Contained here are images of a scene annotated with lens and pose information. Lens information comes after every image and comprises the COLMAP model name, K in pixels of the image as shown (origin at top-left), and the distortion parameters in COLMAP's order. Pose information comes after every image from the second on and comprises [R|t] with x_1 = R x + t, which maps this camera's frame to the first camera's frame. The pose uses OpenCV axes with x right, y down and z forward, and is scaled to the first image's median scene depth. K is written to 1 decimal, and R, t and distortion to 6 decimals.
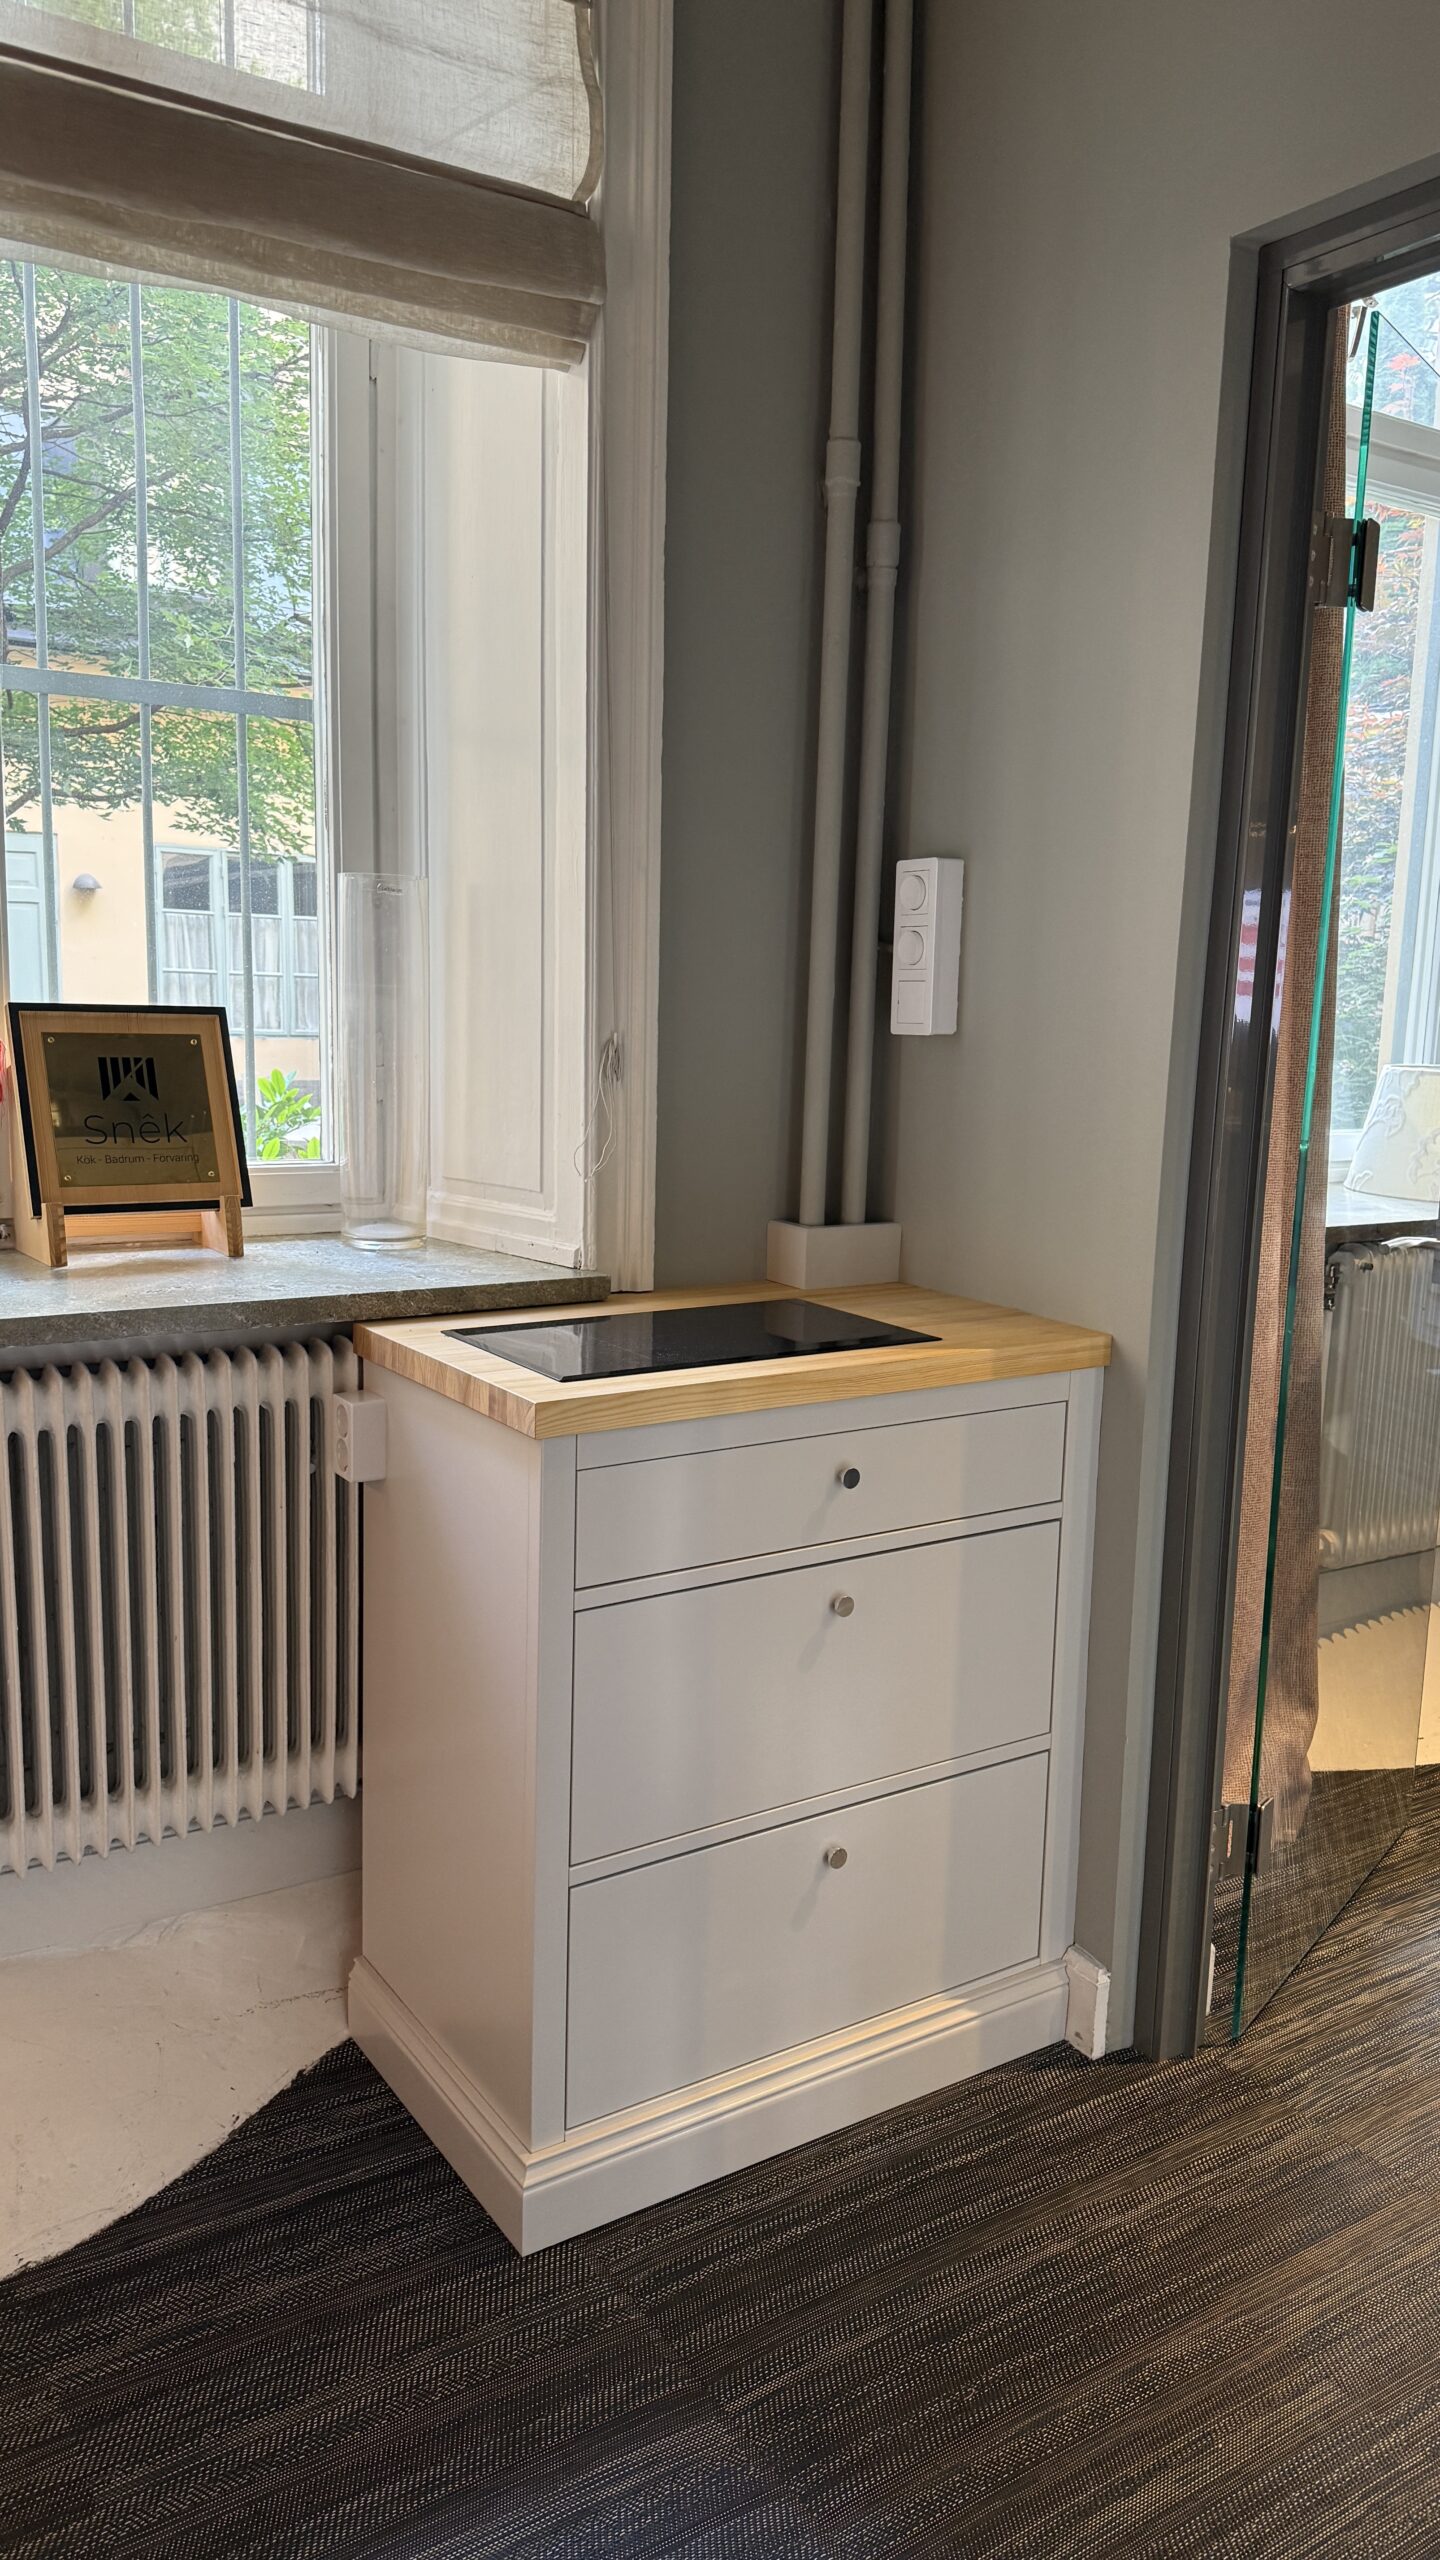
lens RADIAL K [[1841.8, 0, 731.6], [0, 1841.8, 1293.5], [0, 0, 1]] dist [0.142175, -0.243144]
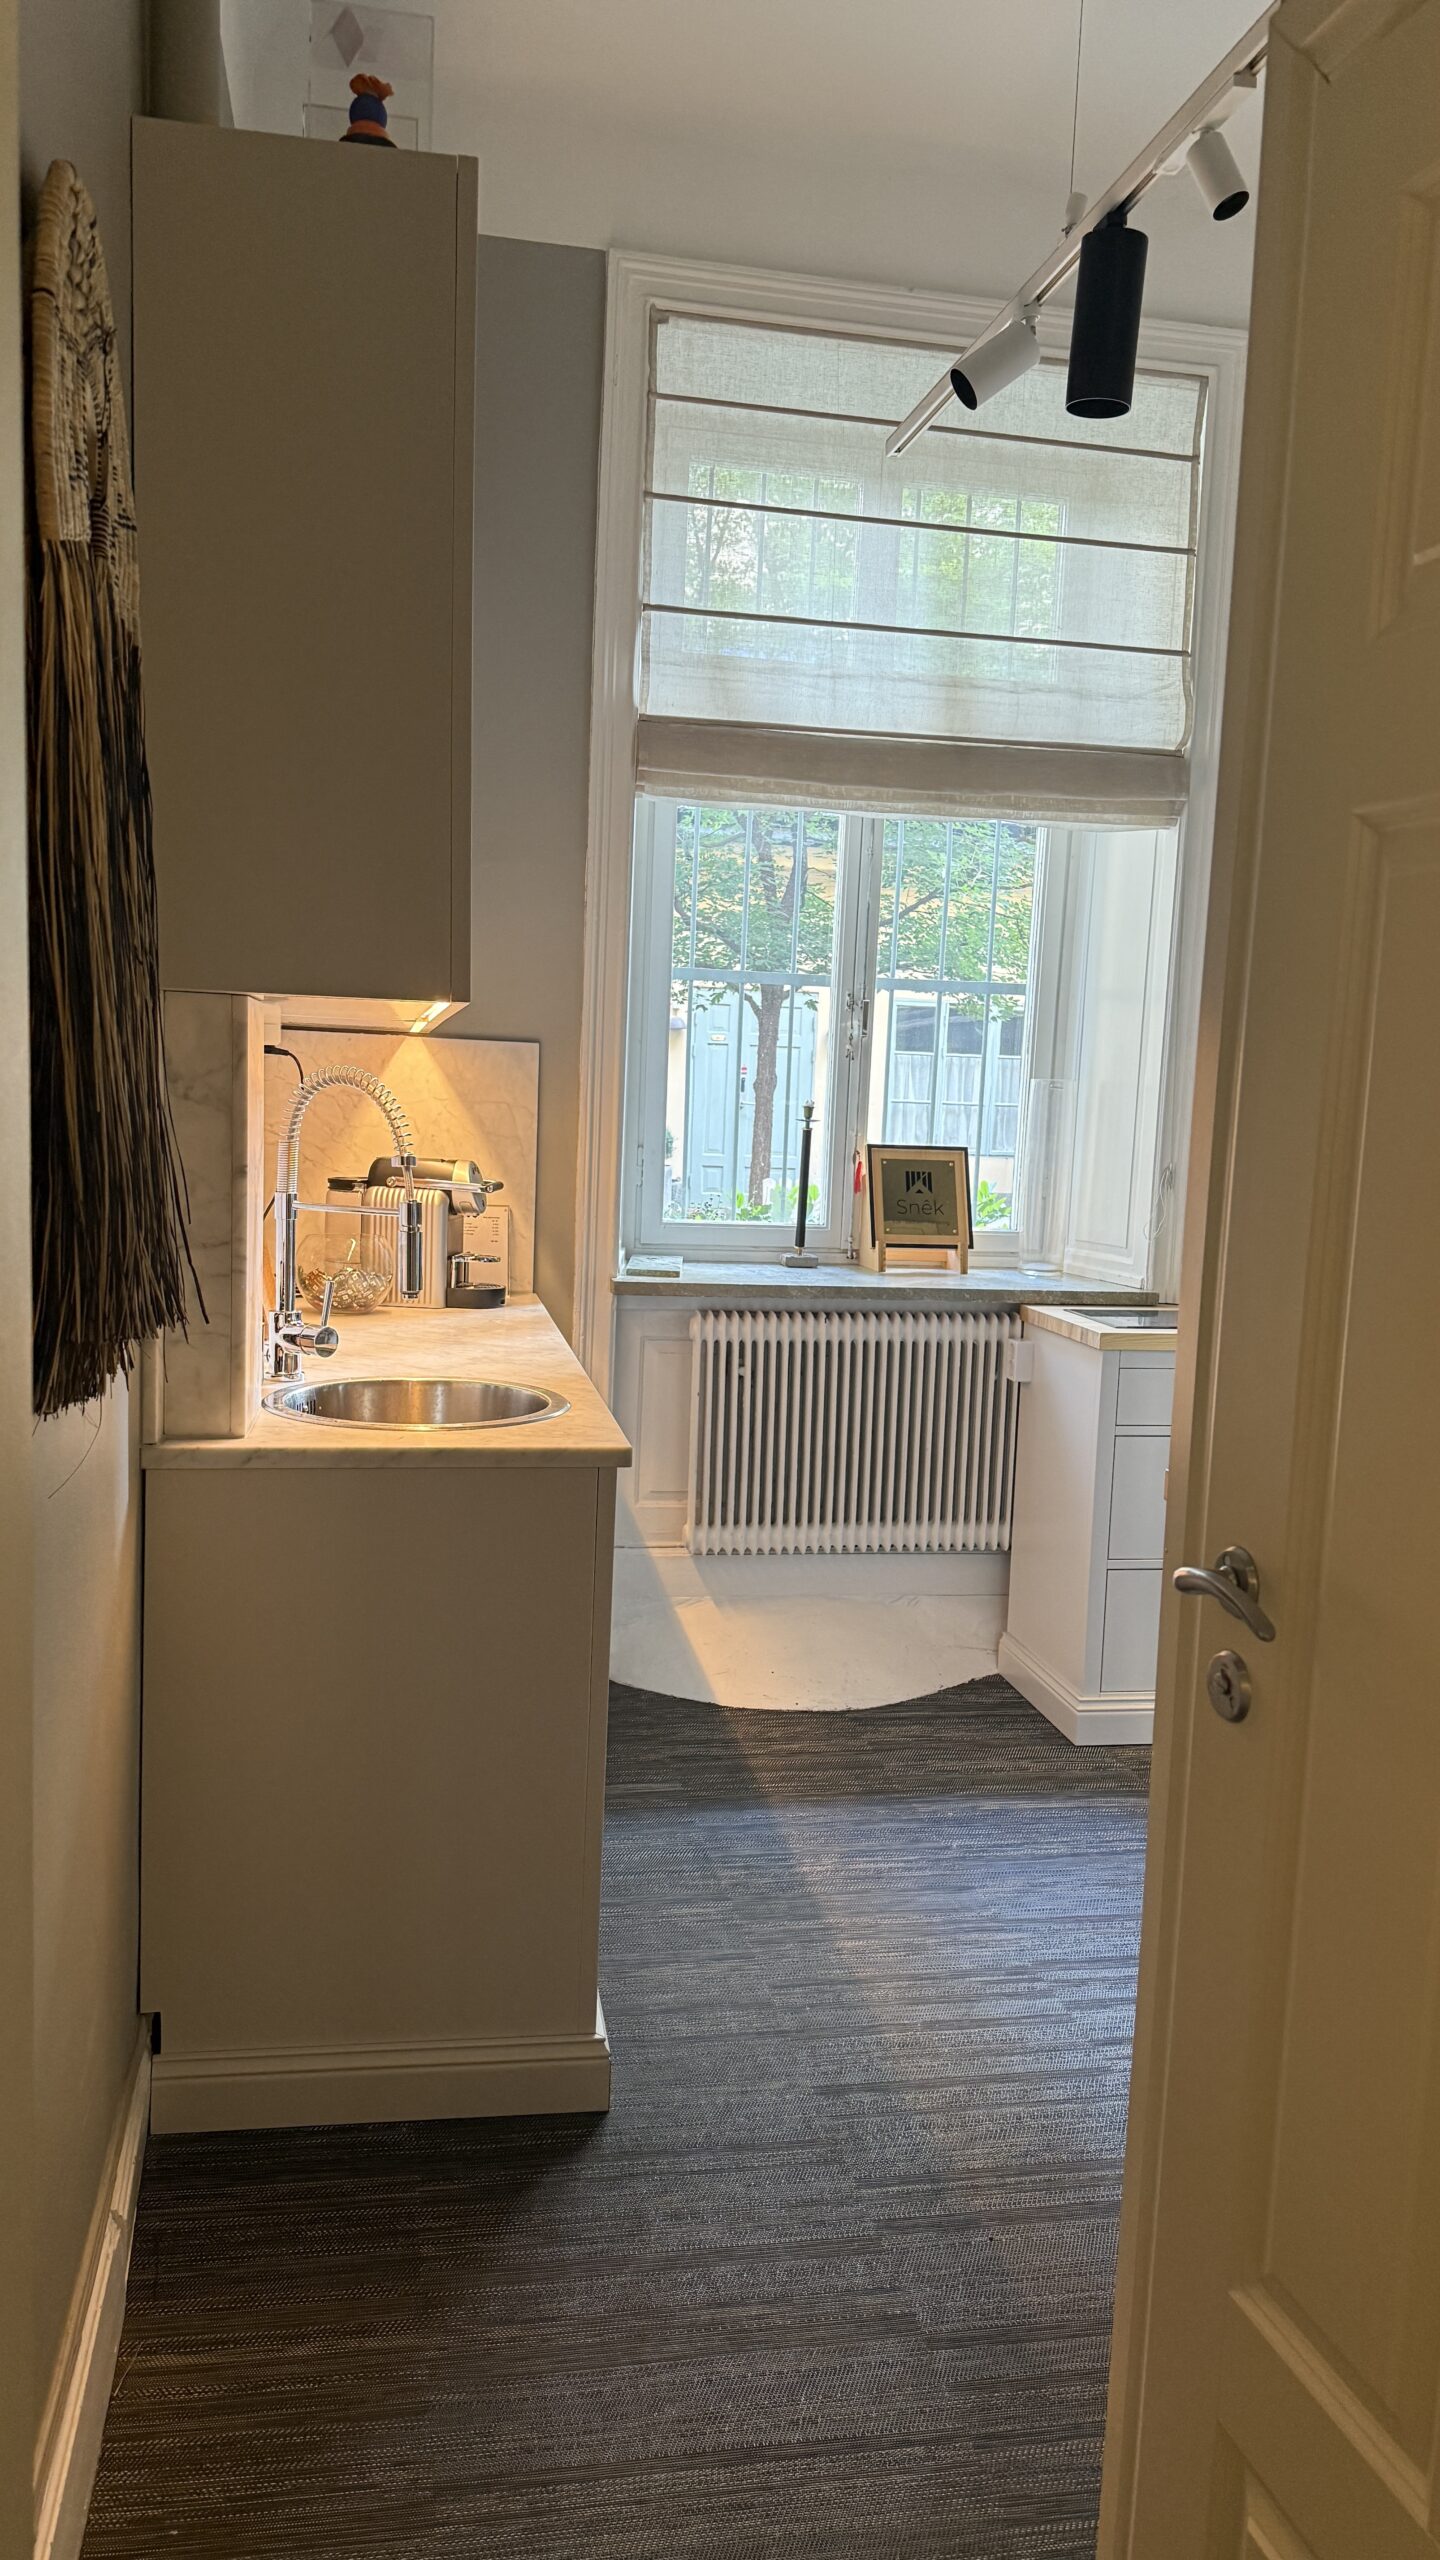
lens RADIAL K [[1841.8, 0, 731.6], [0, 1841.8, 1293.5], [0, 0, 1]] dist [0.142175, -0.243144]
pose [[0.933010, 0.052036, -0.356067, 0.209011], [-0.074824, 0.995916, -0.050520, 0.123979], [0.351984, 0.073779, 0.933094, -0.948139]]
